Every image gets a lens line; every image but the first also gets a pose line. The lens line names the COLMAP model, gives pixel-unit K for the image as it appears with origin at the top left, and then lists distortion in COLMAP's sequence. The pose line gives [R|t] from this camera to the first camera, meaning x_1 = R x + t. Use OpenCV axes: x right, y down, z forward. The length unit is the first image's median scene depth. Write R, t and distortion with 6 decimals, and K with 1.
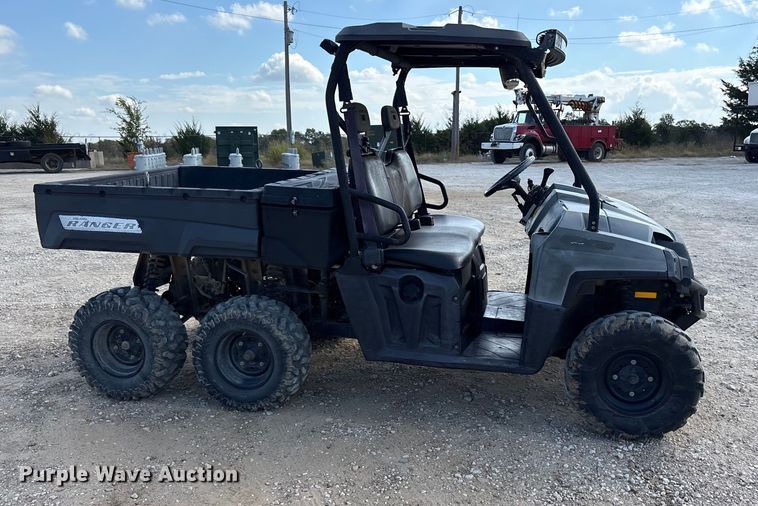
lens RADIAL K [[680.2, 0, 380.8], [0, 680.2, 282.3], [0, 0, 1]] dist [0.035879, -0.005861]
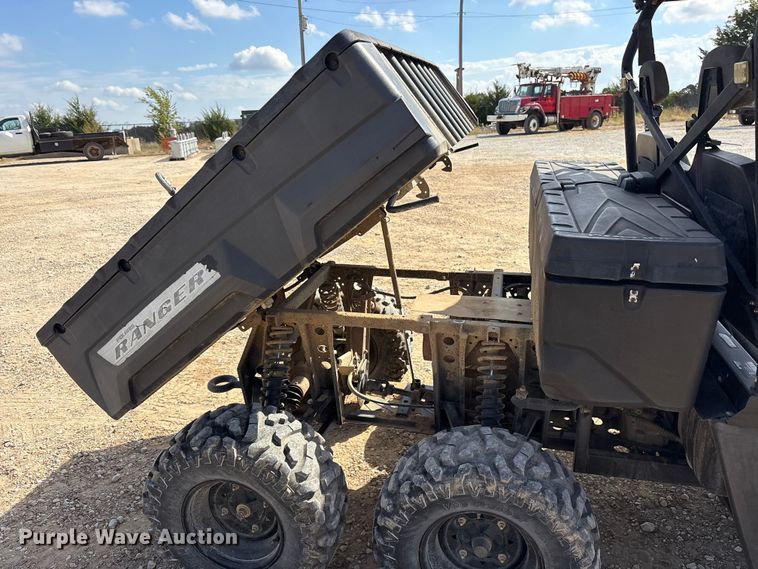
lens RADIAL K [[572.4, 0, 379.0], [0, 572.4, 284.5], [0, 0, 1]] dist [0.016890, -0.000331]
pose [[0.999210, -0.039728, -0.001125, -0.034070], [0.039692, 0.996074, 0.079128, -0.017244], [-0.002023, -0.079110, 0.996864, 0.072812]]
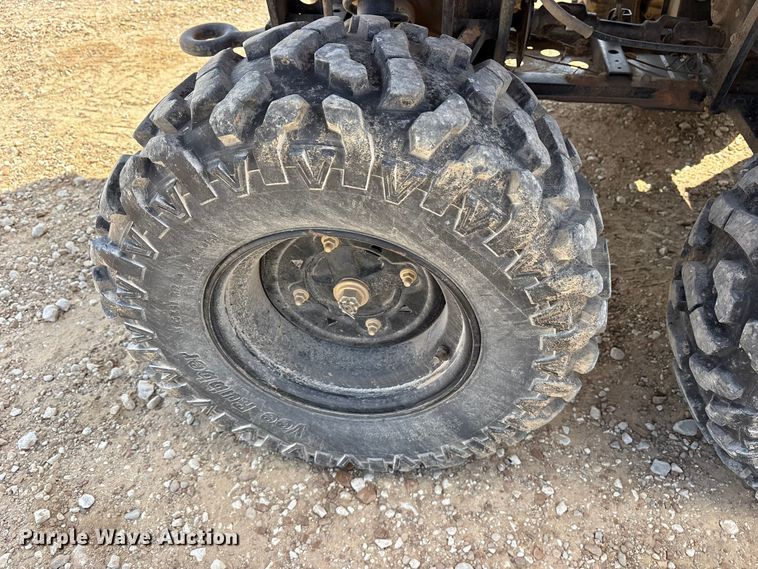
lens RADIAL K [[572.4, 0, 379.0], [0, 572.4, 284.5], [0, 0, 1]] dist [0.016890, -0.000331]
pose [[0.993638, -0.095592, 0.059544, -0.050565], [0.051979, 0.858298, 0.510511, -0.001594], [-0.099907, -0.504168, 0.857807, 0.111947]]
